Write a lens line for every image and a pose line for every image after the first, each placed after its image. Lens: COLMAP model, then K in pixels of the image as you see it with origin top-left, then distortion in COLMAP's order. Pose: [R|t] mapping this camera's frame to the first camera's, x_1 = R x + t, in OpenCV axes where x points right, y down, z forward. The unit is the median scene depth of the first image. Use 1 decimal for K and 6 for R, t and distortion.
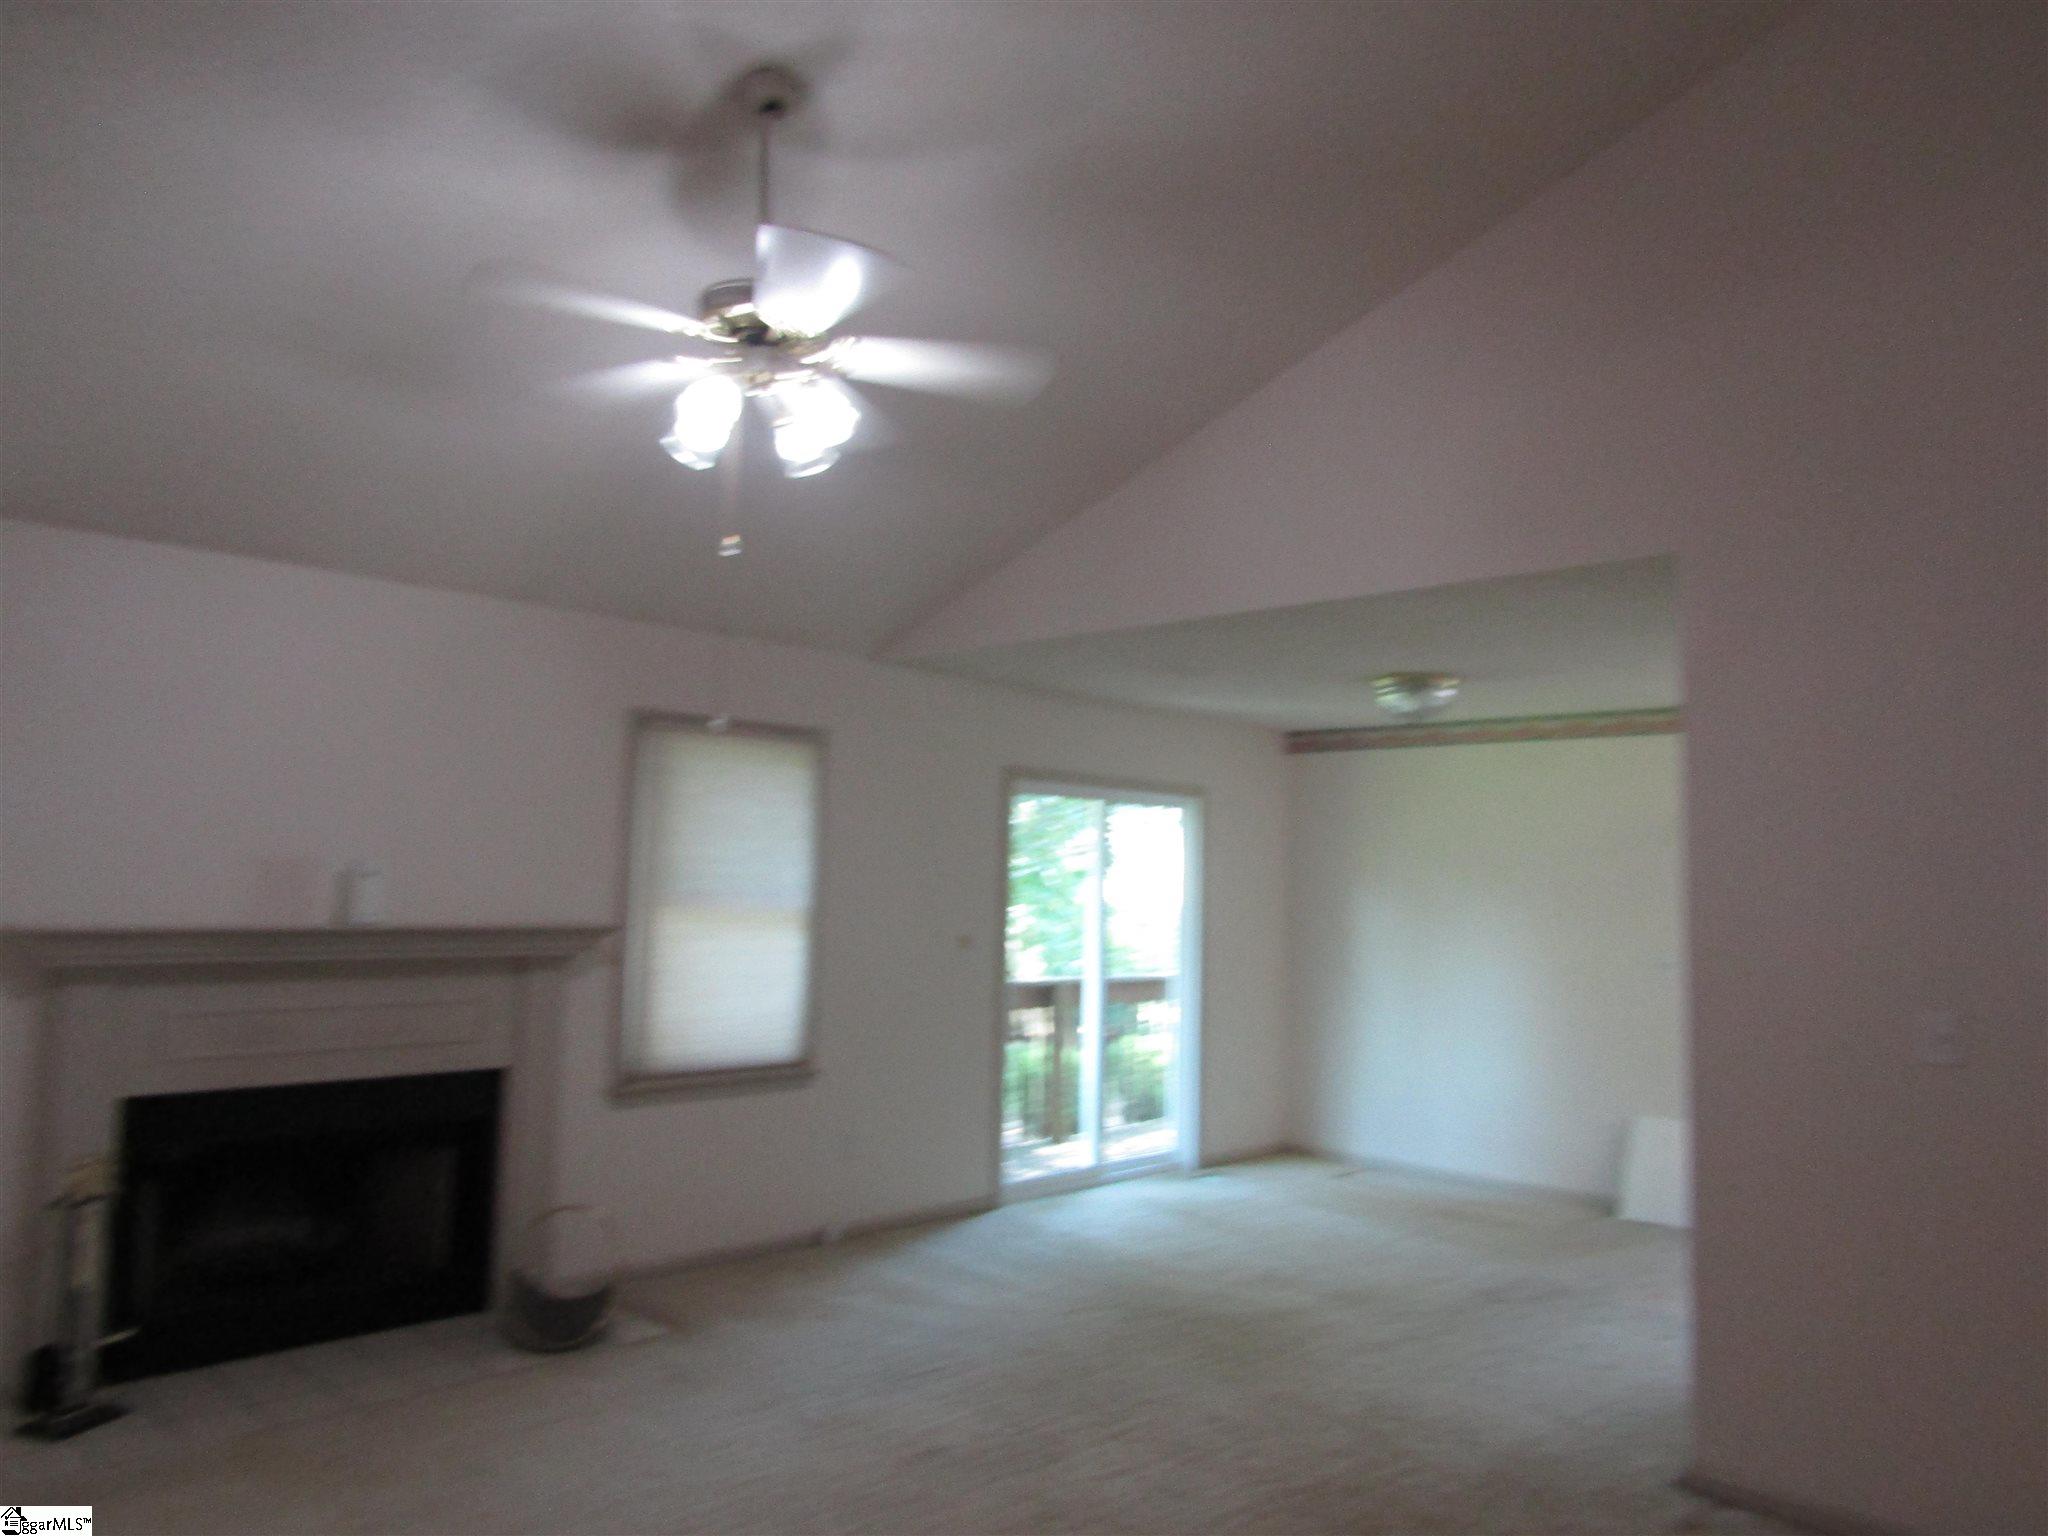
lens RADIAL K [[1455.2, 0, 1018.7], [0, 1455.2, 766.0], [0, 0, 1]] dist [-0.009325, -0.000961]
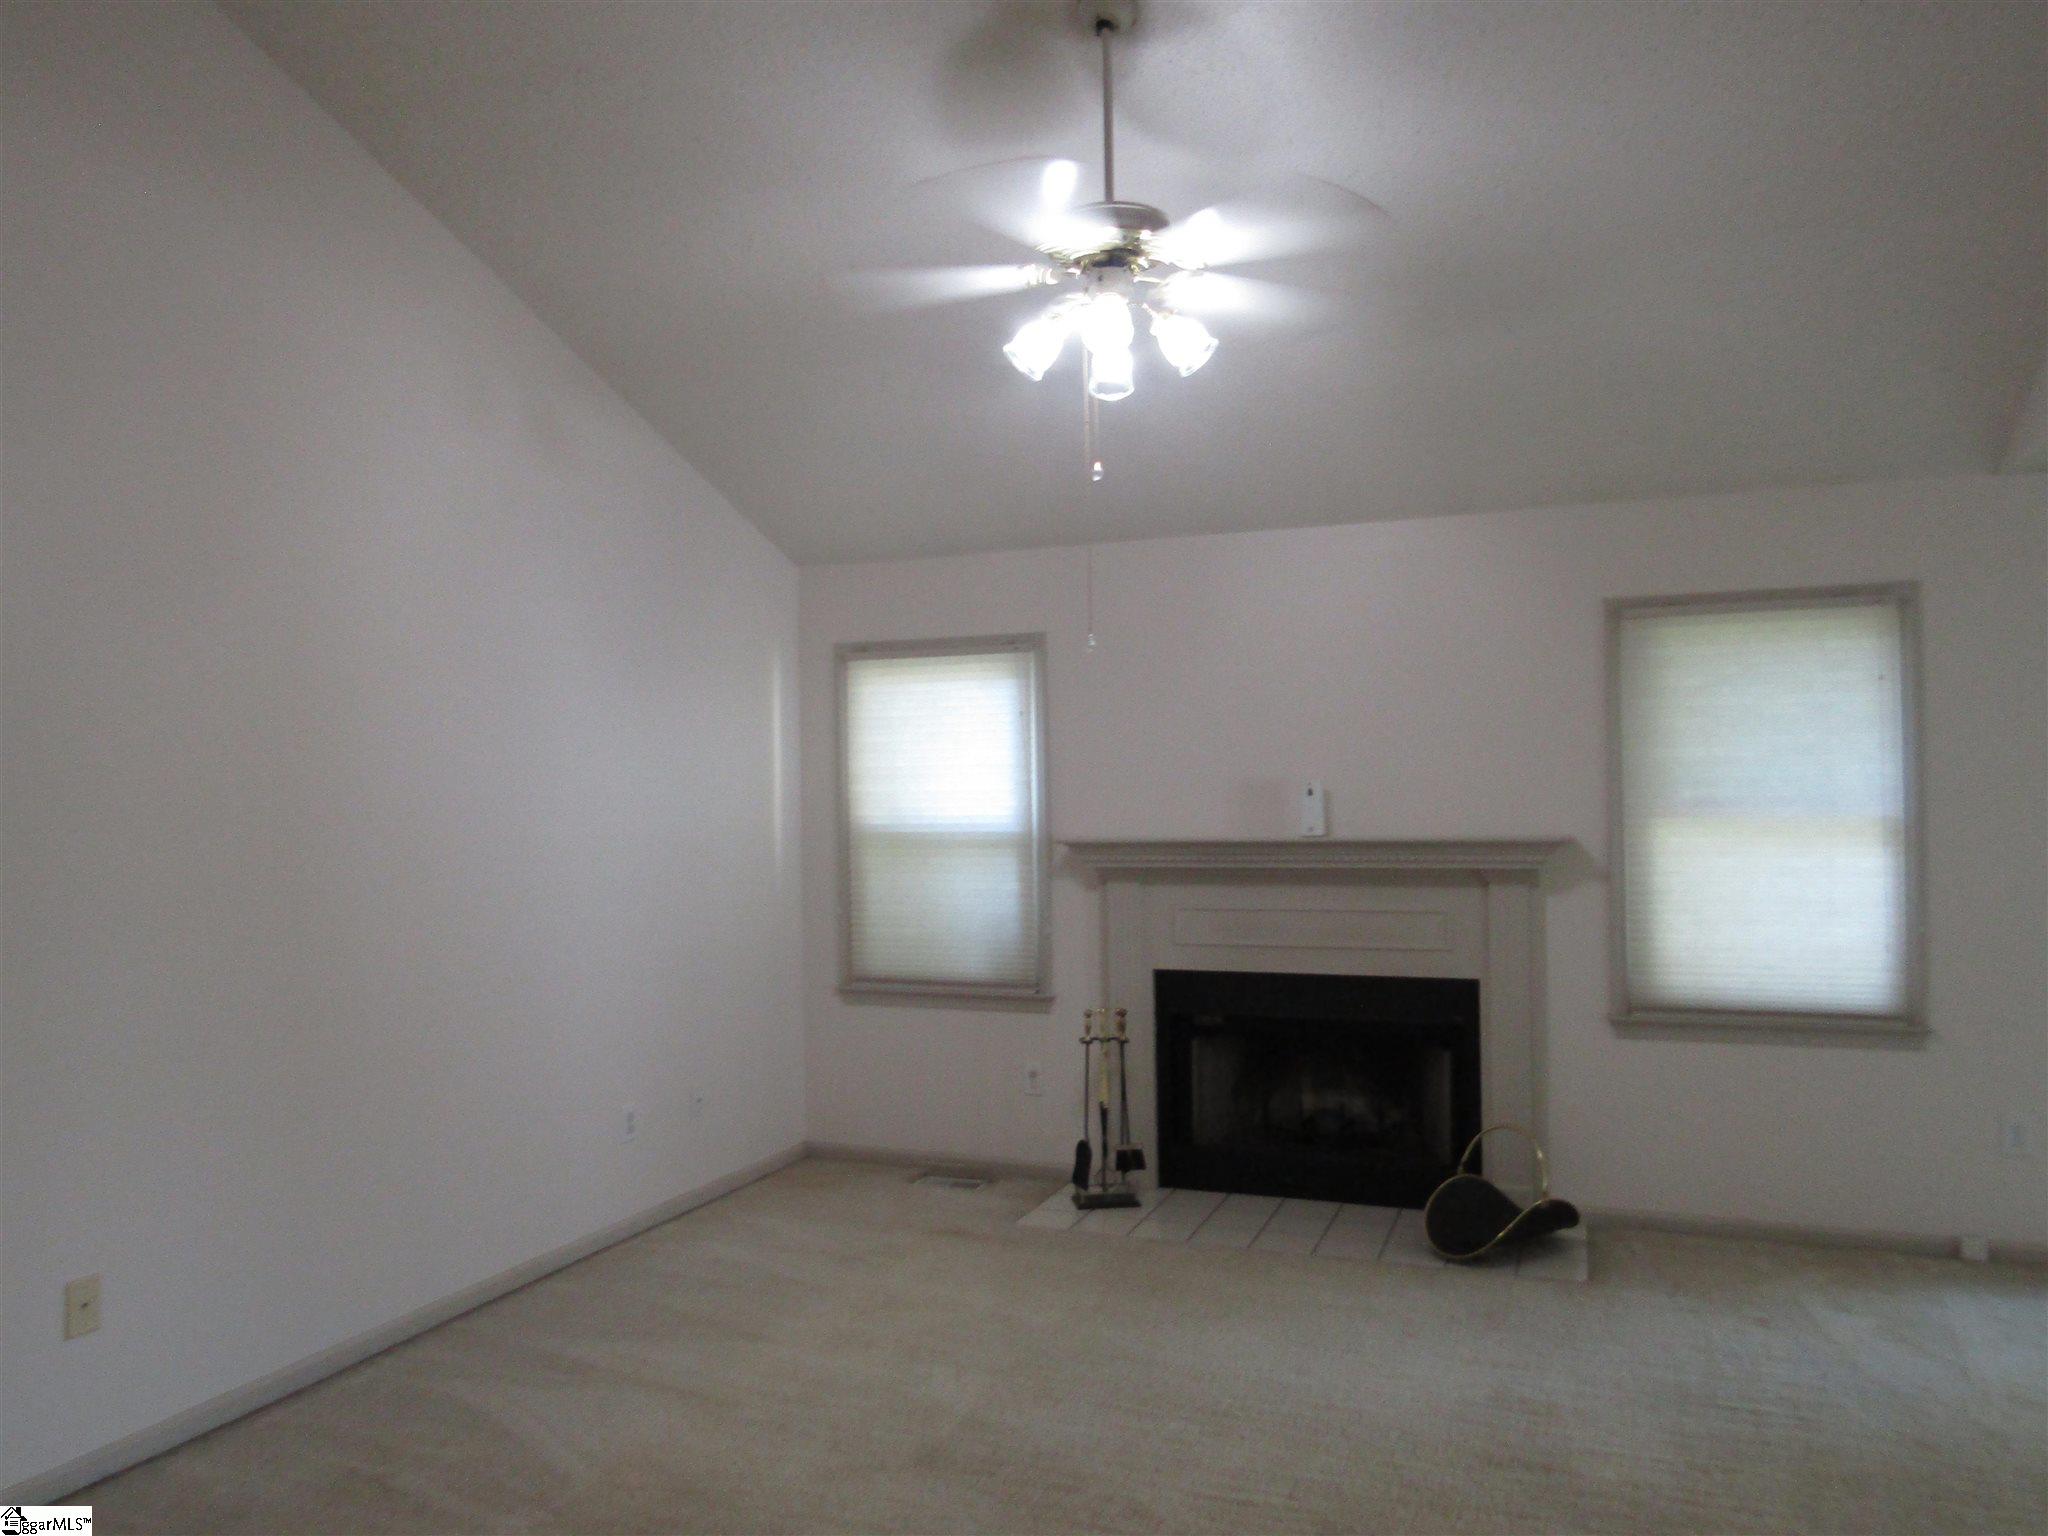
lens RADIAL K [[1455.2, 0, 1018.7], [0, 1455.2, 766.0], [0, 0, 1]] dist [-0.009325, -0.000961]
pose [[0.396077, -0.043192, -0.917201, 0.416112], [0.095416, 0.995421, -0.005672, 0.033806], [0.913246, -0.085269, 0.398385, 0.300043]]
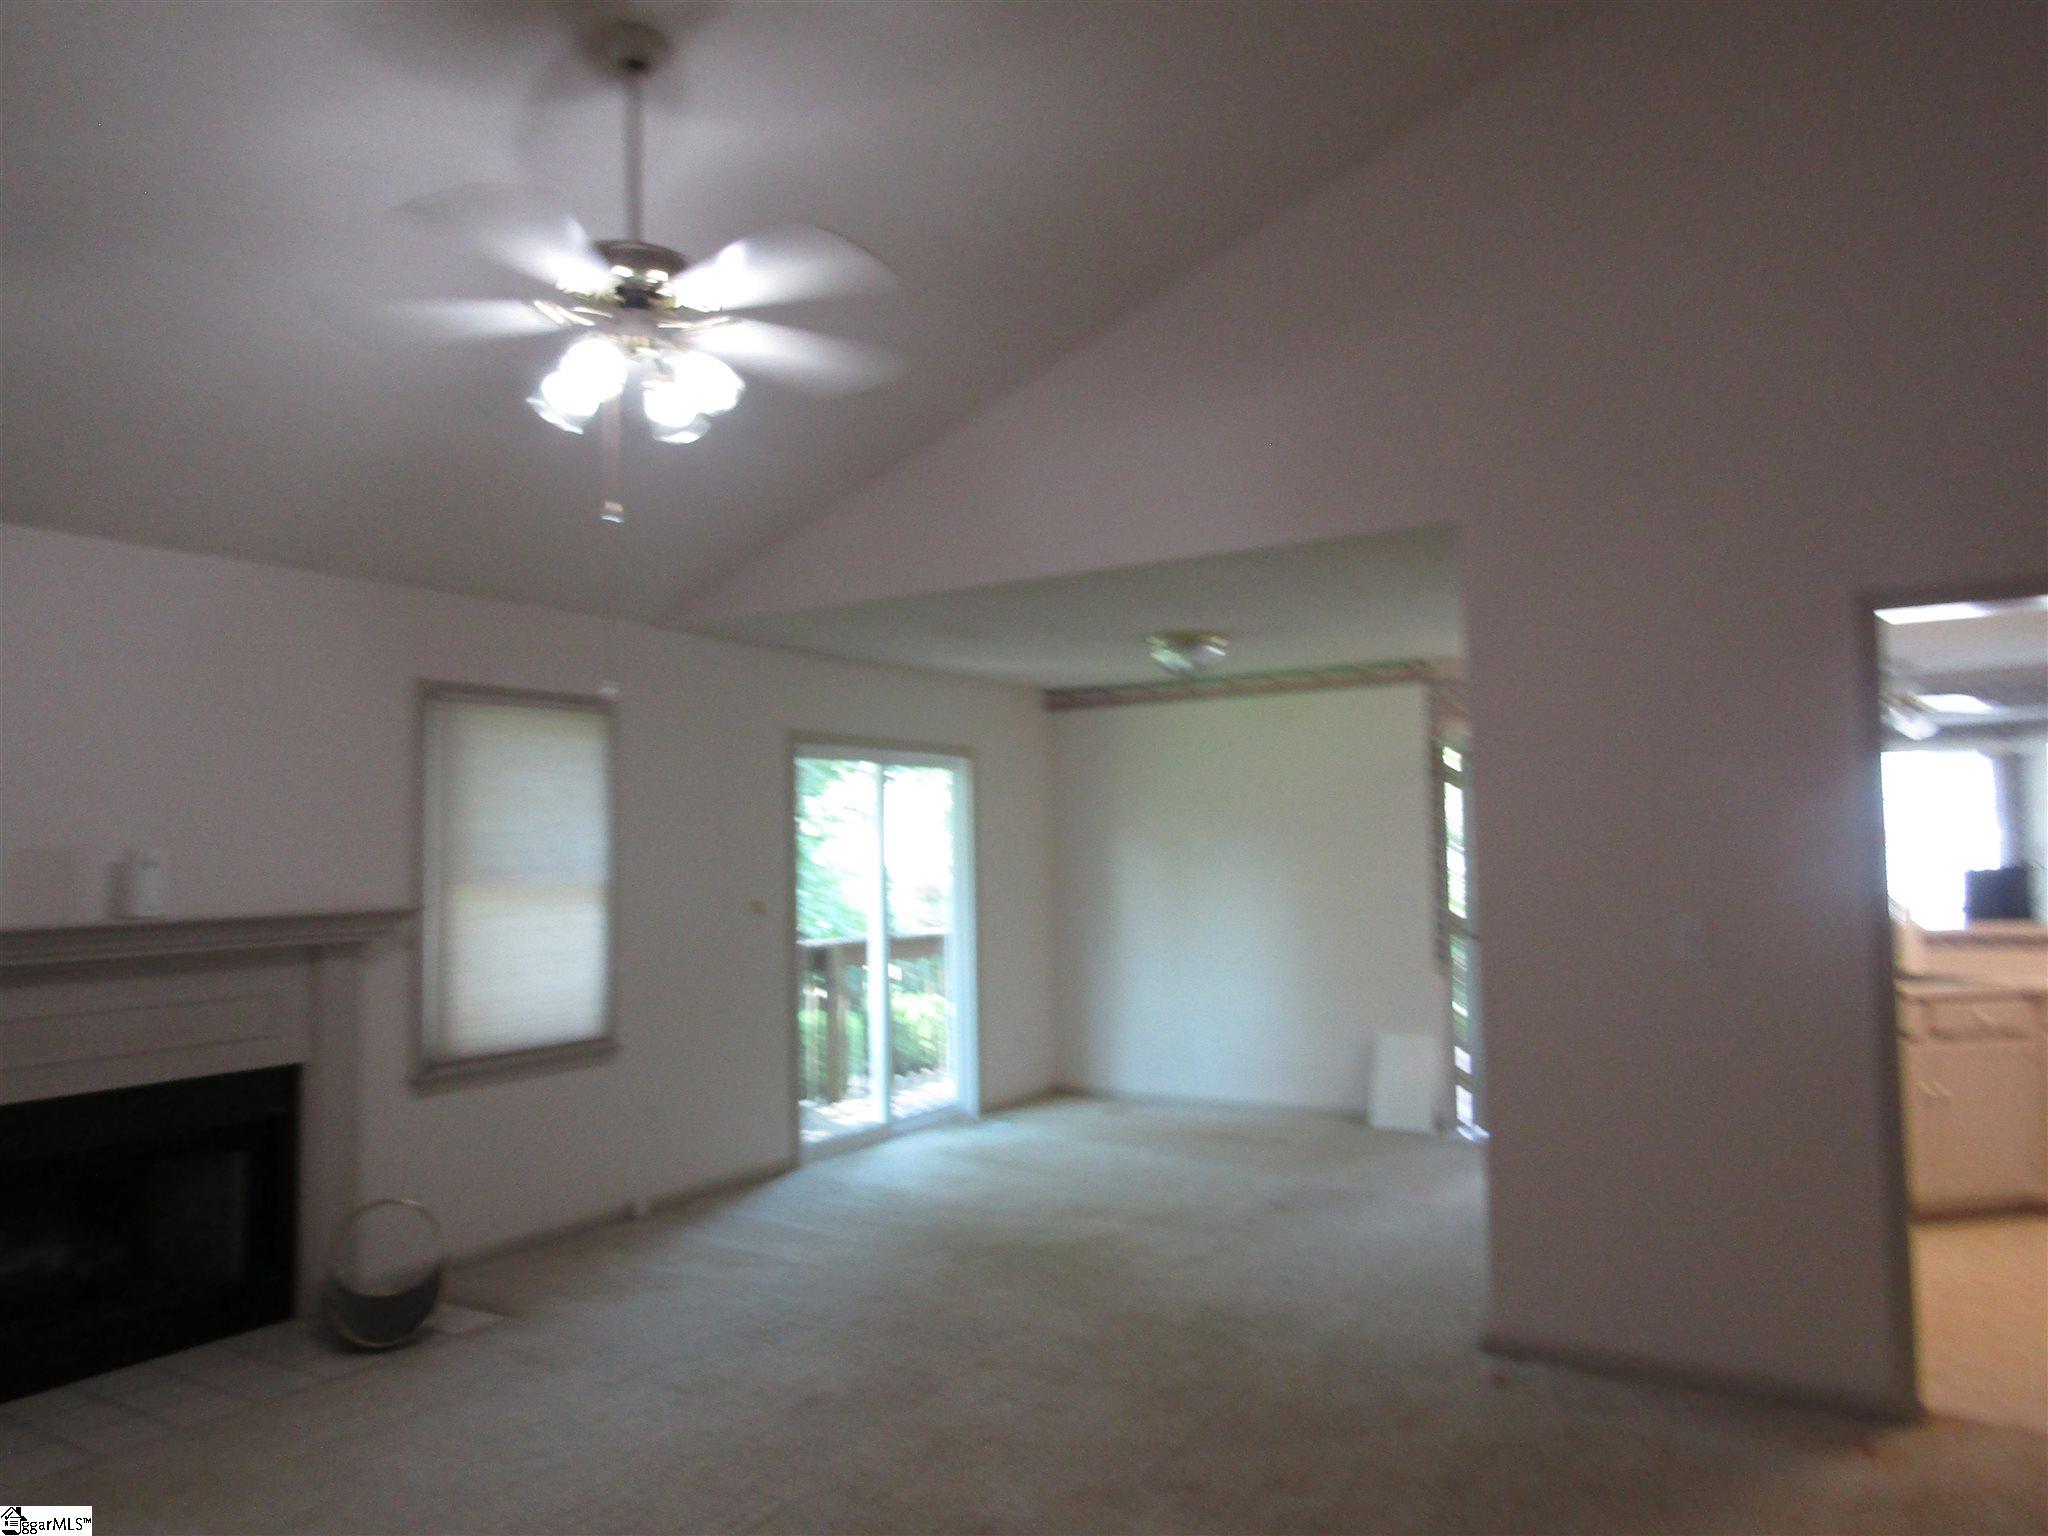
lens RADIAL K [[1455.2, 0, 1018.7], [0, 1455.2, 766.0], [0, 0, 1]] dist [-0.009325, -0.000961]
pose [[0.977699, -0.032470, 0.207484, -0.080935], [0.027351, 0.999248, 0.027496, 0.001429], [-0.208221, -0.021208, 0.977852, -0.015107]]
